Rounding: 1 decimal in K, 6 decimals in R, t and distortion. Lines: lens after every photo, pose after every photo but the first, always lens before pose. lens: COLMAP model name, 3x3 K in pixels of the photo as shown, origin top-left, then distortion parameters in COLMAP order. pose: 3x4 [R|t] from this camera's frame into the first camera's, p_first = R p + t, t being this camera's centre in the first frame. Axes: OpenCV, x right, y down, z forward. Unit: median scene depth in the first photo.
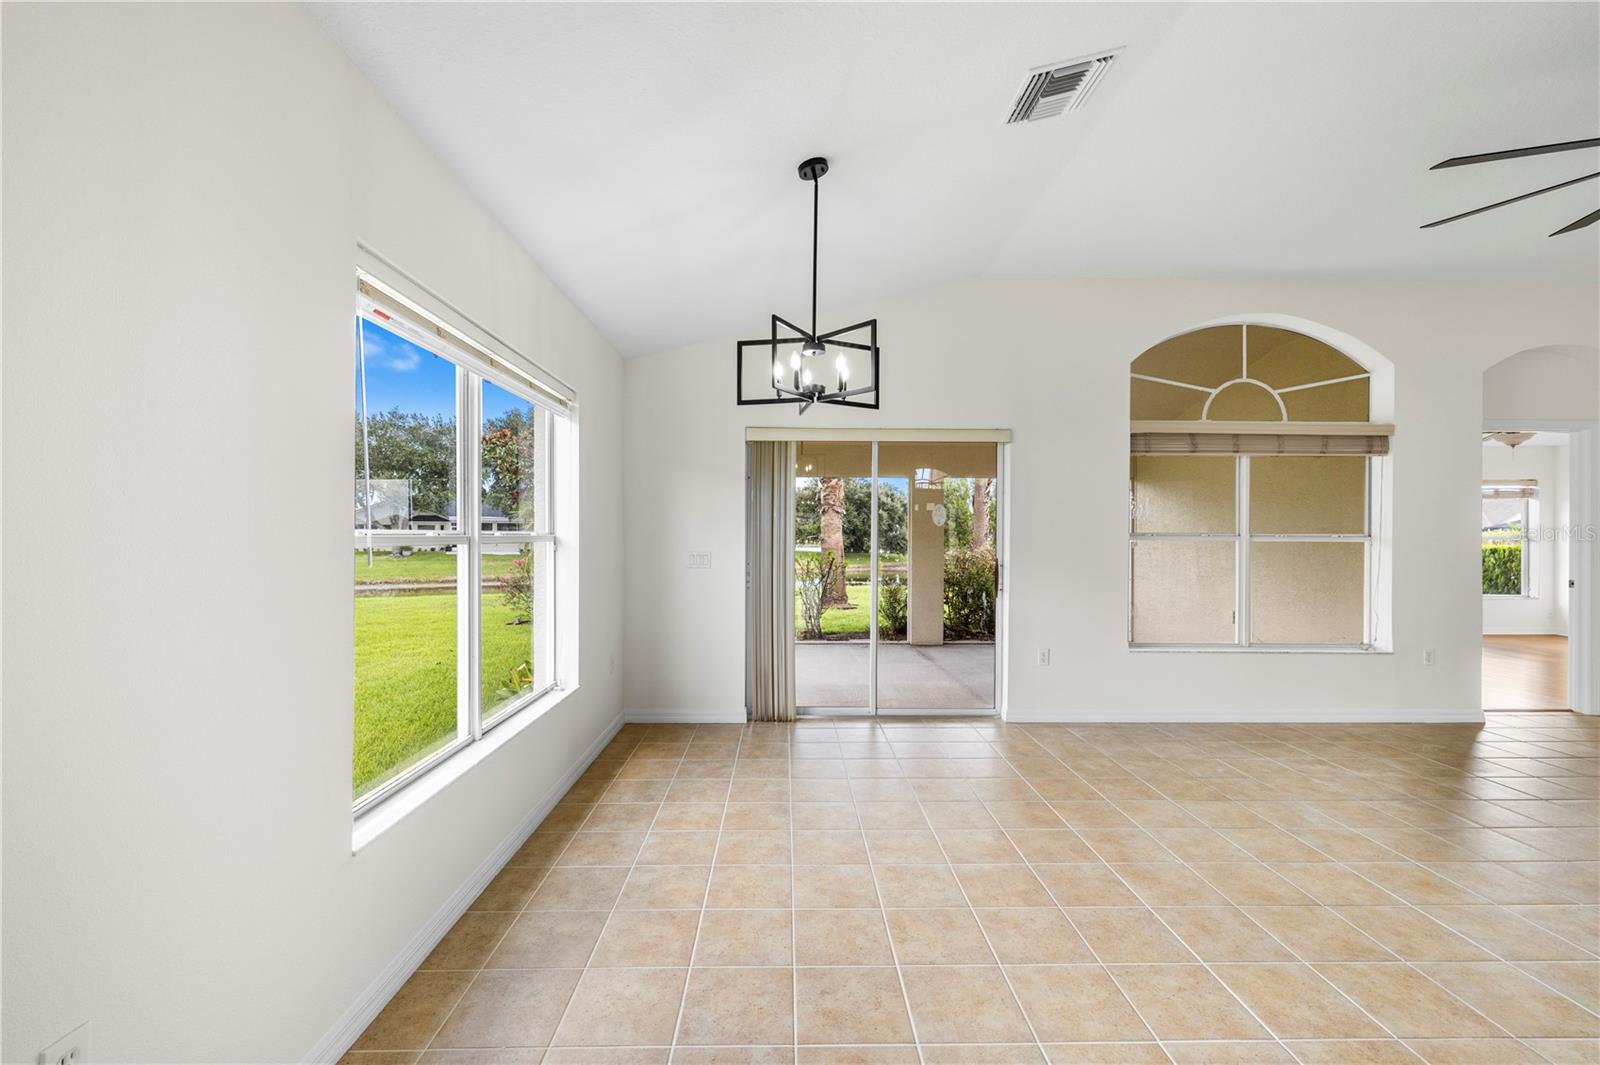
lens RADIAL K [[674.9, 0, 796.6], [0, 674.9, 530.7], [0, 0, 1]] dist [0.003493, -0.000618]
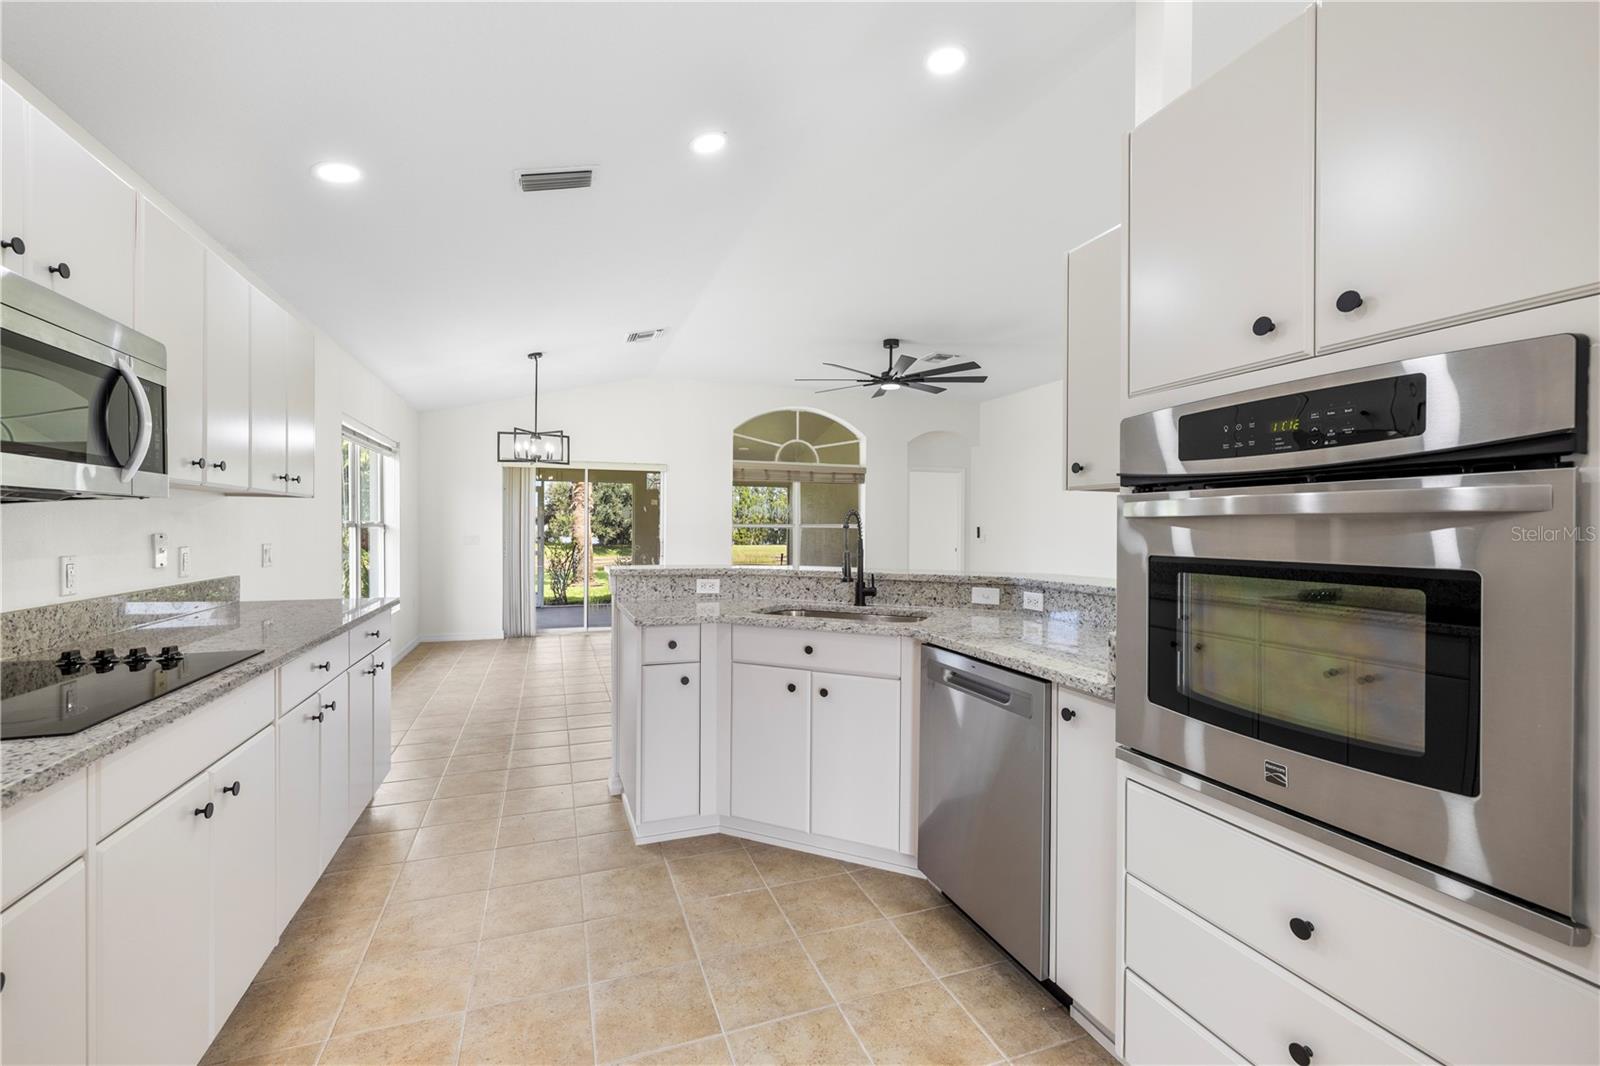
lens RADIAL K [[674.9, 0, 796.2], [0, 674.9, 532.6], [0, 0, 1]] dist [0.003493, -0.000618]
pose [[0.945524, -0.001794, 0.325548, 0.063122], [-0.002836, 0.999901, 0.013748, 0.002455], [-0.325541, -0.013922, 0.945425, -0.766601]]
